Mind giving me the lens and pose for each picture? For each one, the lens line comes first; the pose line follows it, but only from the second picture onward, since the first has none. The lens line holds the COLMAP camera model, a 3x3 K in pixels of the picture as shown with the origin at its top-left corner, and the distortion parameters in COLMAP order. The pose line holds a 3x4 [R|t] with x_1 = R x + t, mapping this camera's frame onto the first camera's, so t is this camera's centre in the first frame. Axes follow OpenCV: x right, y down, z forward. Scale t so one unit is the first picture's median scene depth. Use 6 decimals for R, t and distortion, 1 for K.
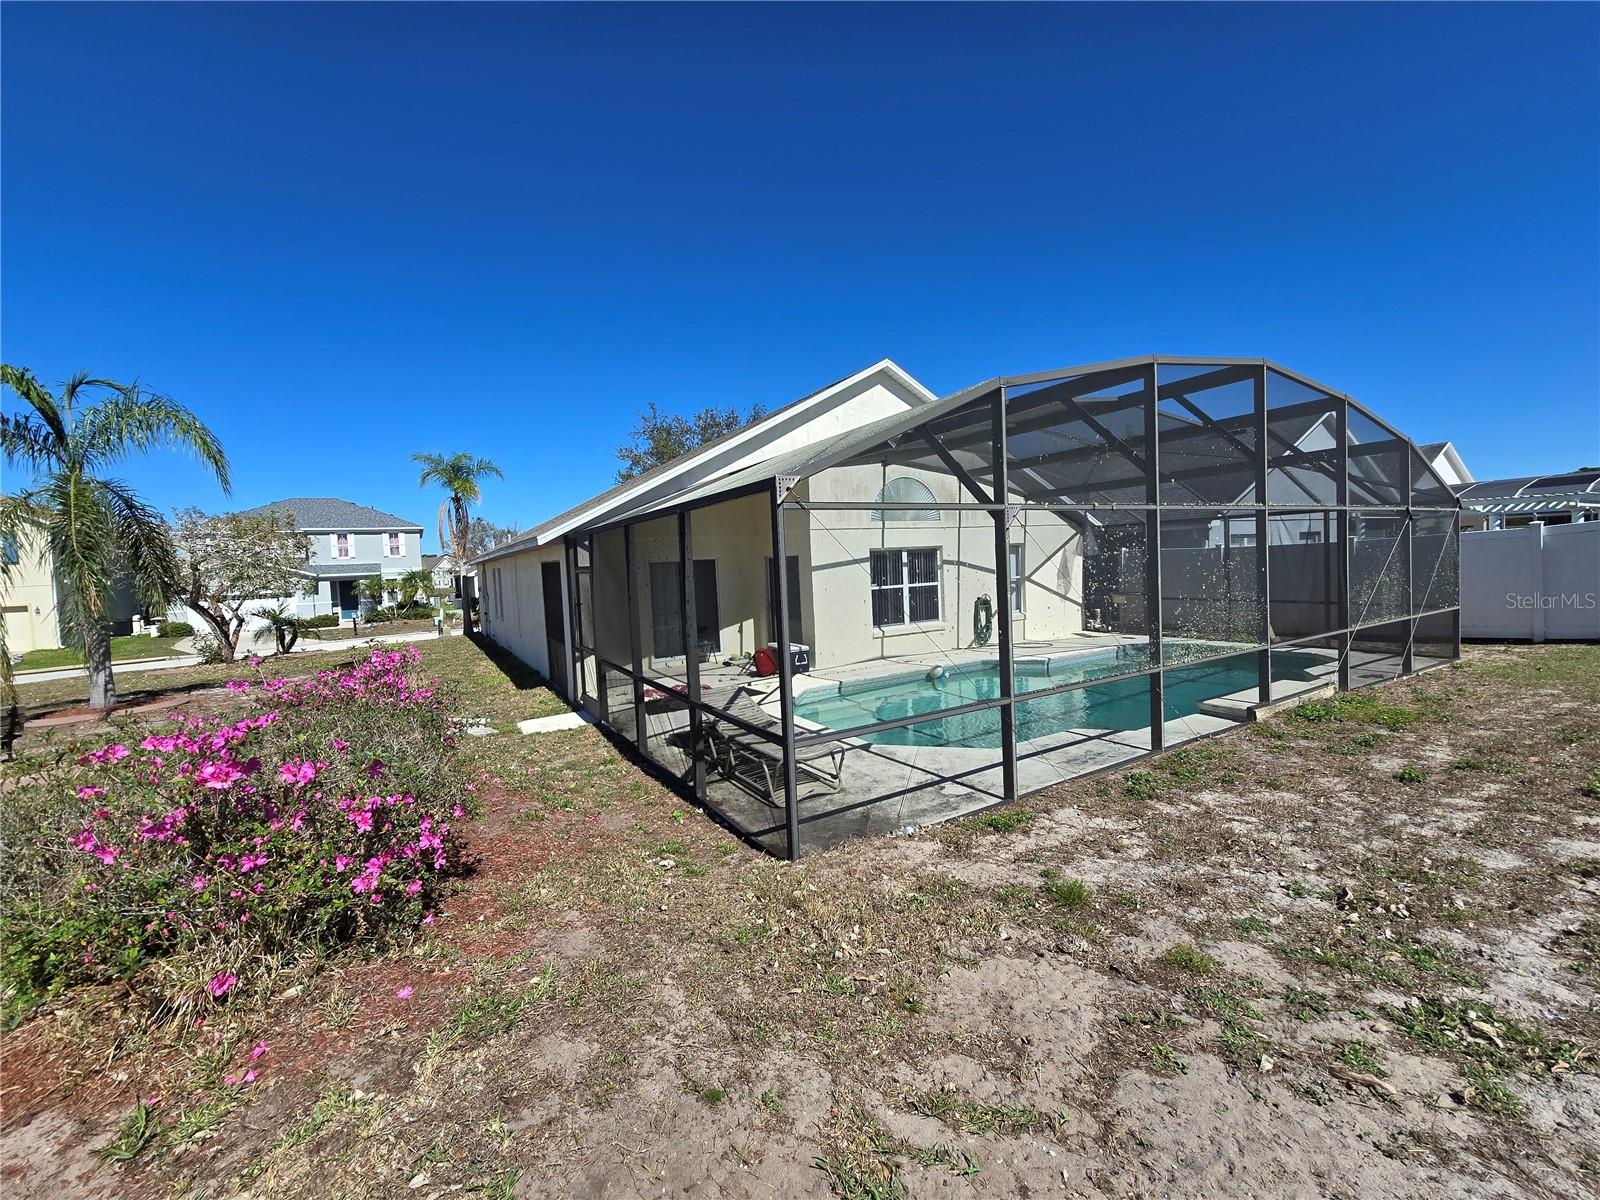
lens RADIAL K [[653.7, 0, 800.0], [0, 653.7, 600.0], [0, 0, 1]] dist [-0.001686, -0.000368]
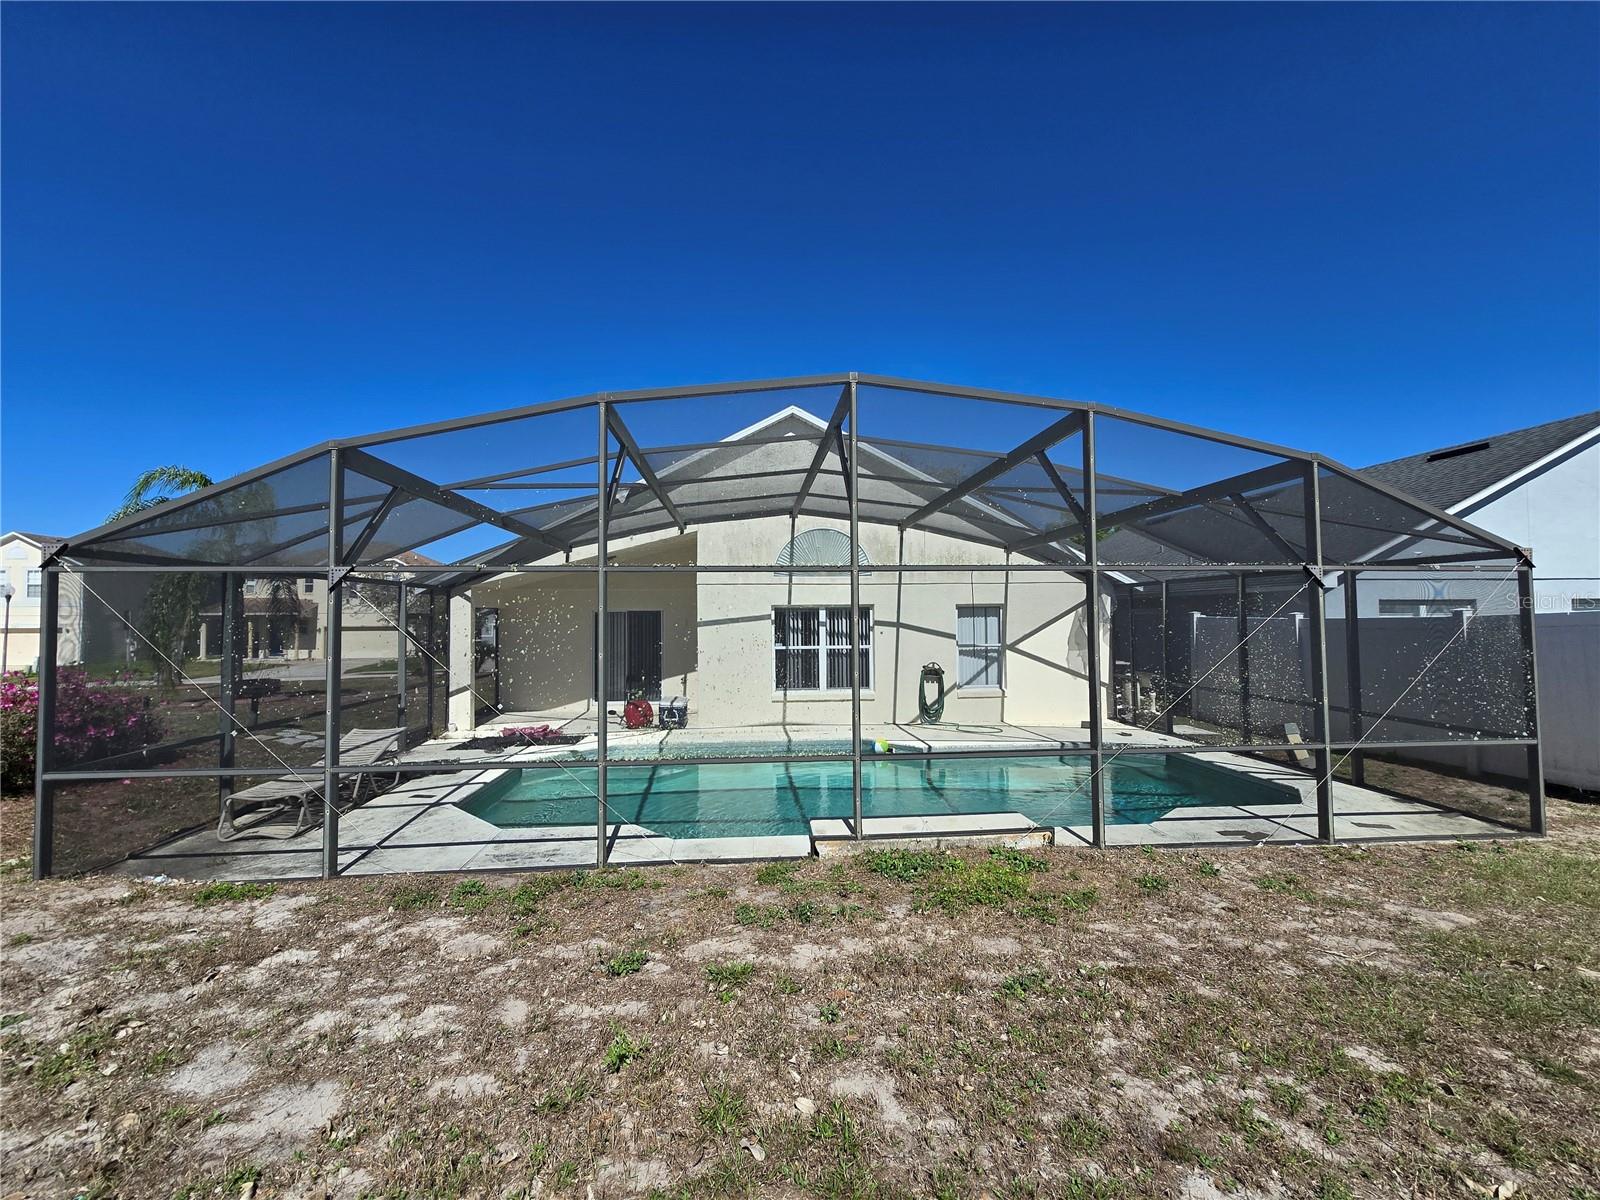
lens RADIAL K [[653.7, 0, 800.0], [0, 653.7, 600.0], [0, 0, 1]] dist [-0.001686, -0.000368]
pose [[0.899048, 0.024216, -0.437180, 0.545563], [-0.057163, 0.996415, -0.062363, -0.029324], [0.434102, 0.081058, 0.897209, 0.172376]]
